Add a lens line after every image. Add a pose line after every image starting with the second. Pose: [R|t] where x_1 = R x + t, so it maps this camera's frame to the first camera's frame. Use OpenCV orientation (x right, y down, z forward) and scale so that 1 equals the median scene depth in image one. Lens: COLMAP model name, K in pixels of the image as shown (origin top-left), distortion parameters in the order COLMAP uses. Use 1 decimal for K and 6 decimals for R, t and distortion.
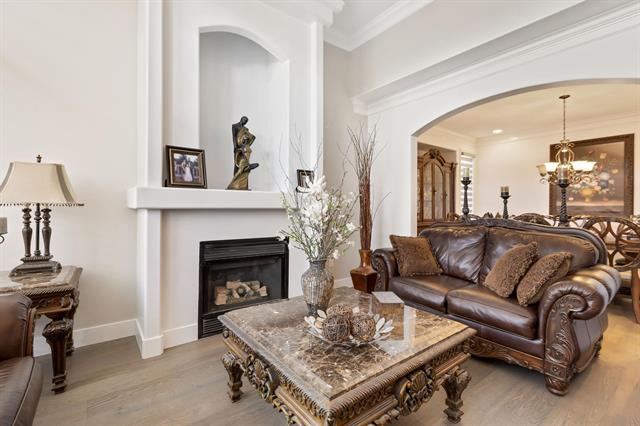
lens RADIAL K [[295.4, 0, 321.5], [0, 295.4, 206.0], [0, 0, 1]] dist [-0.003540, -0.000684]
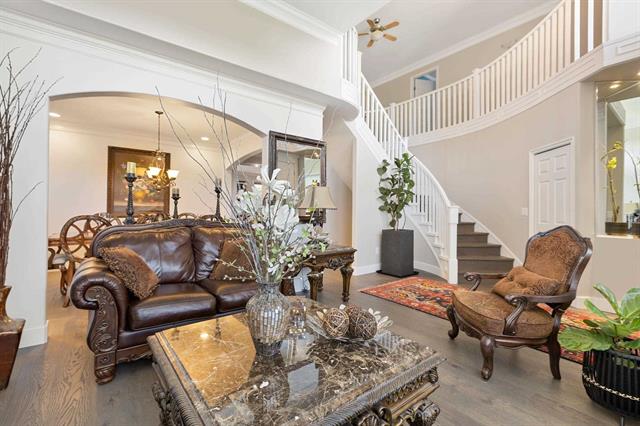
lens RADIAL K [[295.4, 0, 306.1], [0, 295.4, 207.8], [0, 0, 1]] dist [-0.003540, -0.000684]
pose [[-0.004316, 0.001458, 0.999990, -0.765735], [-0.011462, 0.999933, -0.001507, 0.002065], [-0.999925, -0.011468, -0.004299, 0.936302]]
